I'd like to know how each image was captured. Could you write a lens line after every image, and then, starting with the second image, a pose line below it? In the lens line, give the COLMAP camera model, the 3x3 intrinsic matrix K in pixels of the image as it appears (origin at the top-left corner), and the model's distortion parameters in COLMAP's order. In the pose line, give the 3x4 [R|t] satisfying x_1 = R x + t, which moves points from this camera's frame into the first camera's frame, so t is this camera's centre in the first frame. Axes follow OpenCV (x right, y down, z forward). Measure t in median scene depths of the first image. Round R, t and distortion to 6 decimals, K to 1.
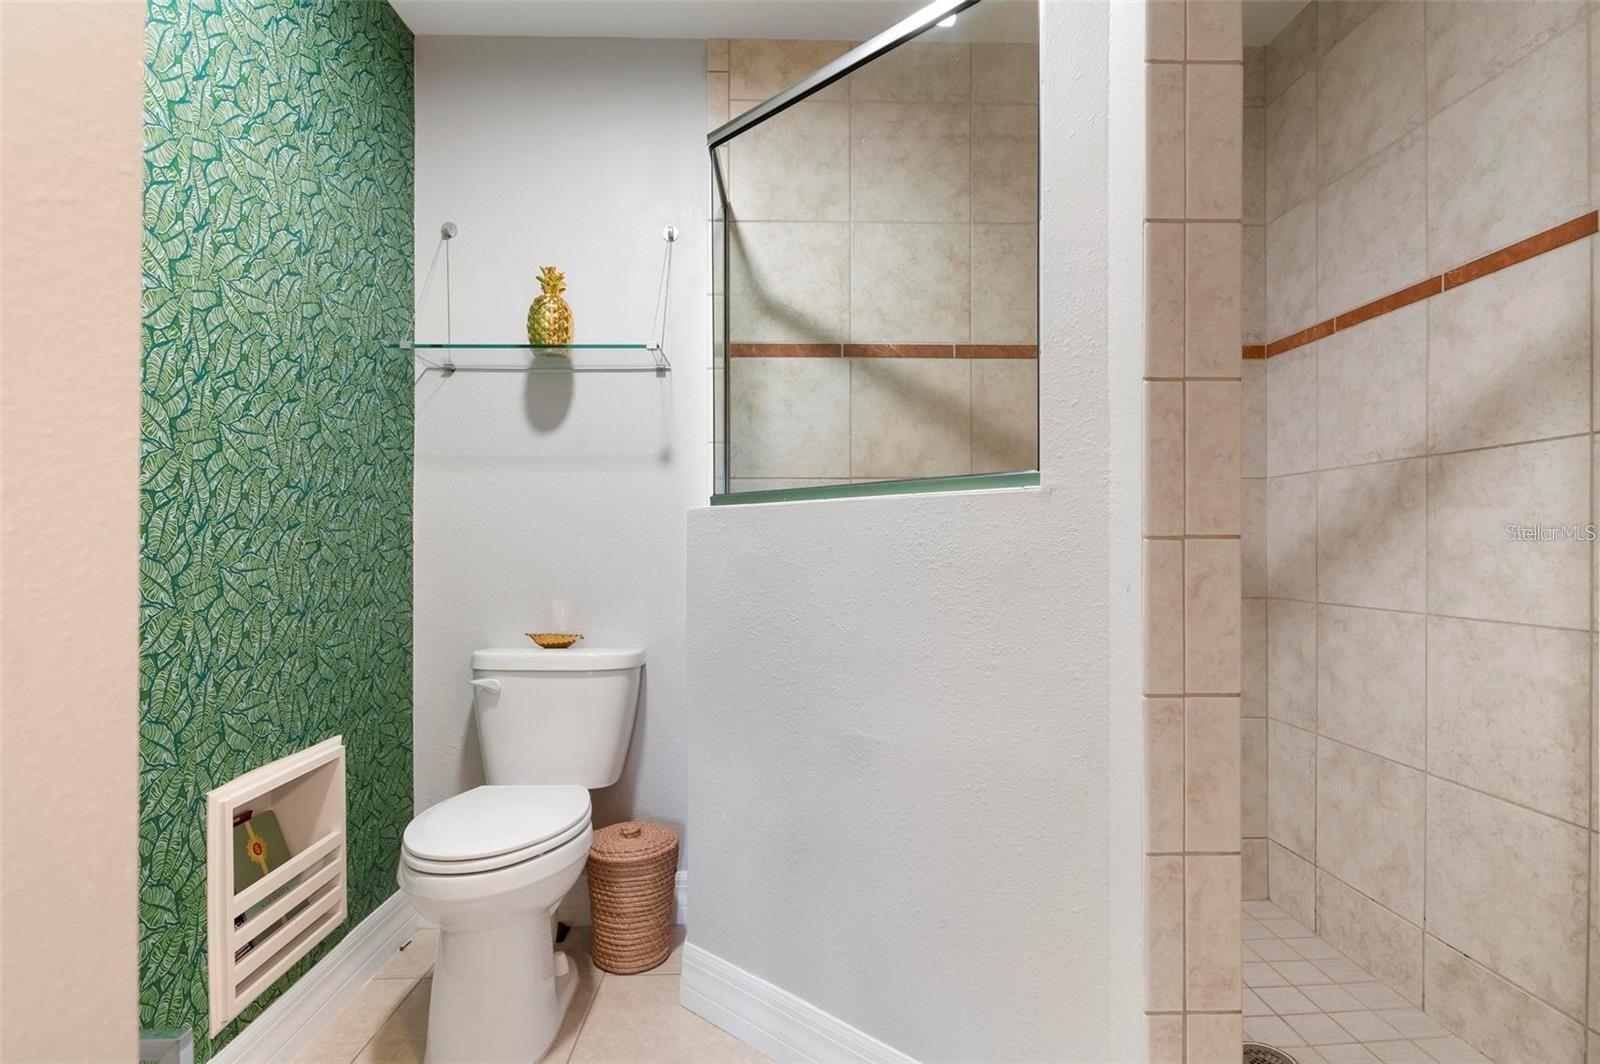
lens RADIAL K [[734.6, 0, 801.0], [0, 734.6, 542.5], [0, 0, 1]] dist [-0.000527, -0.002221]
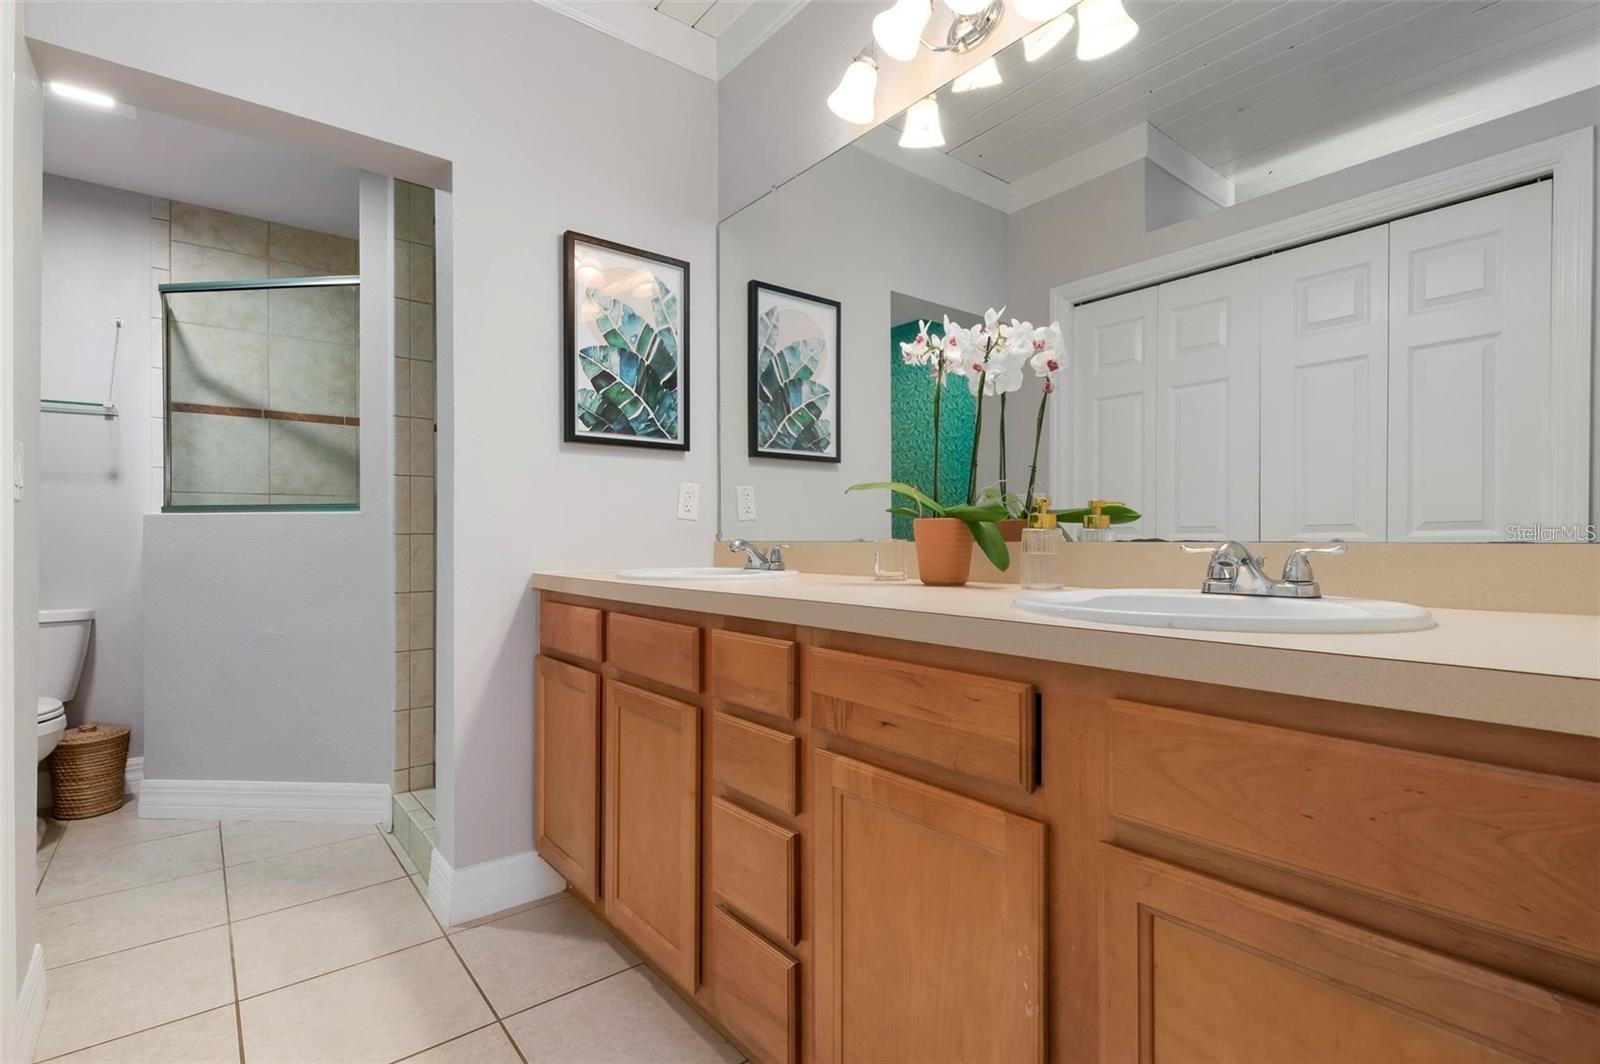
lens RADIAL K [[734.6, 0, 793.1], [0, 734.6, 536.1], [0, 0, 1]] dist [-0.000527, -0.002221]
pose [[0.790500, -0.000633, 0.612461, -0.009611], [-0.003953, 0.999973, 0.006136, -0.011048], [-0.612449, -0.007271, 0.790477, -0.971640]]
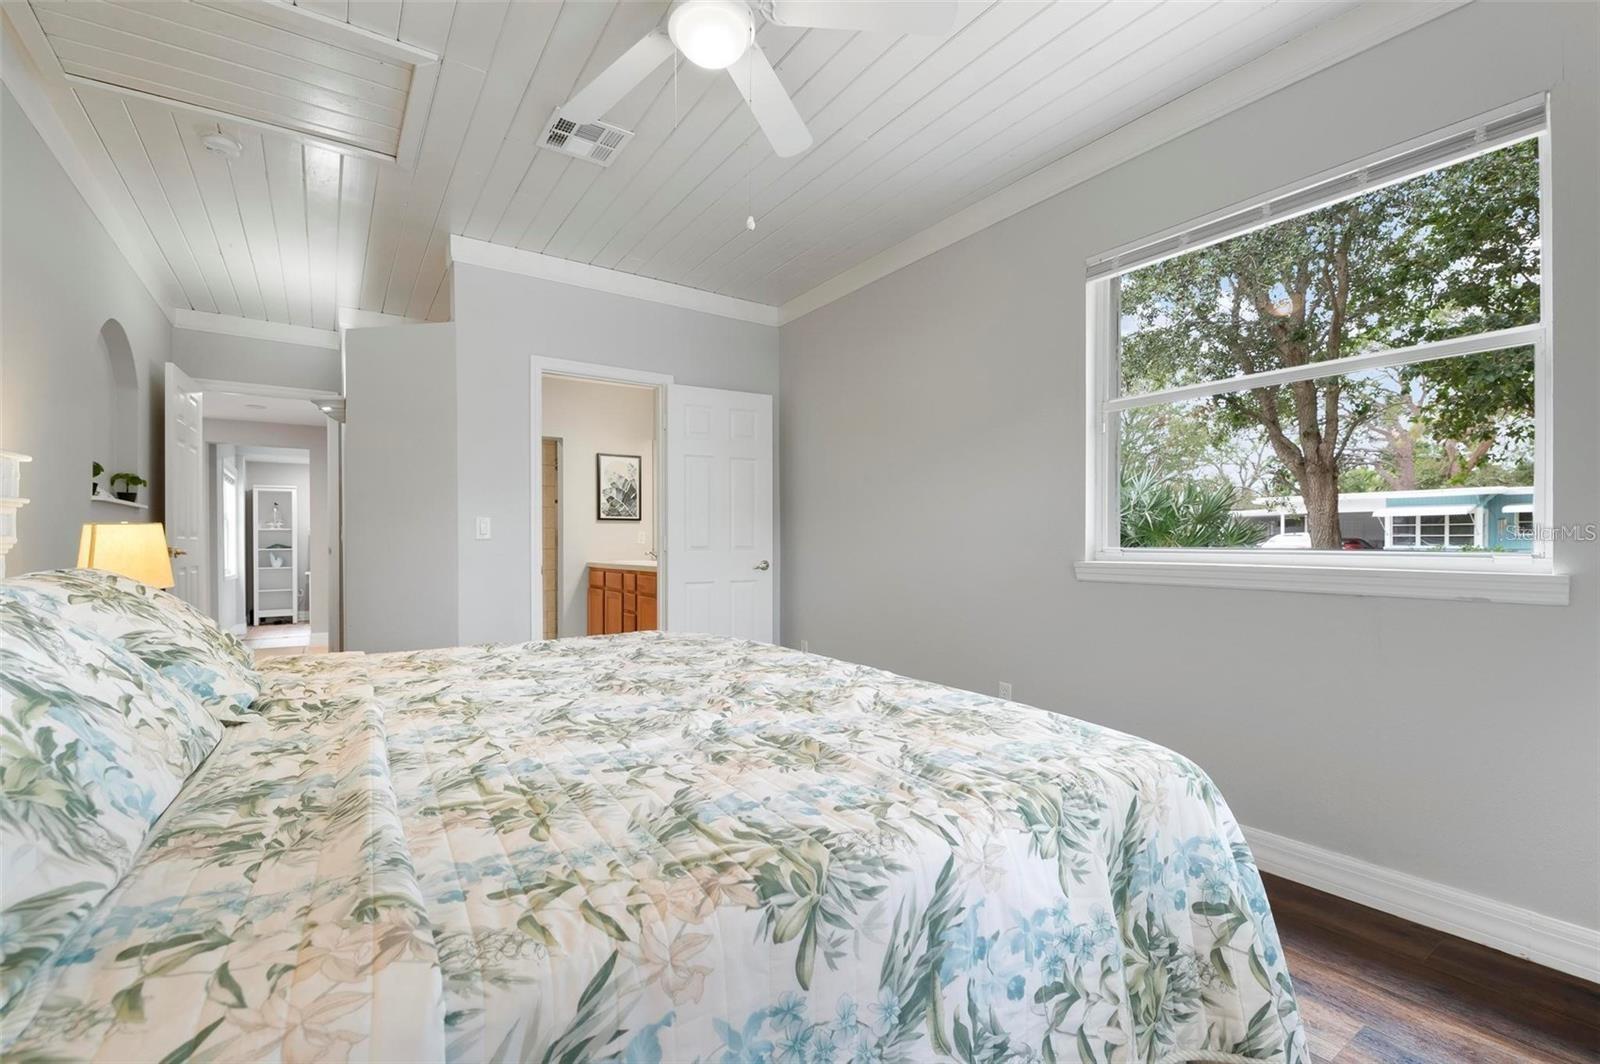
lens RADIAL K [[702.9, 0, 799.9], [0, 702.9, 540.2], [0, 0, 1]] dist [-0.002149, -0.000135]
pose [[0.840818, -0.002278, 0.541313, -0.773427], [-0.000031, 0.999991, 0.004258, -0.082229], [-0.541318, -0.003597, 0.840811, -3.866474]]
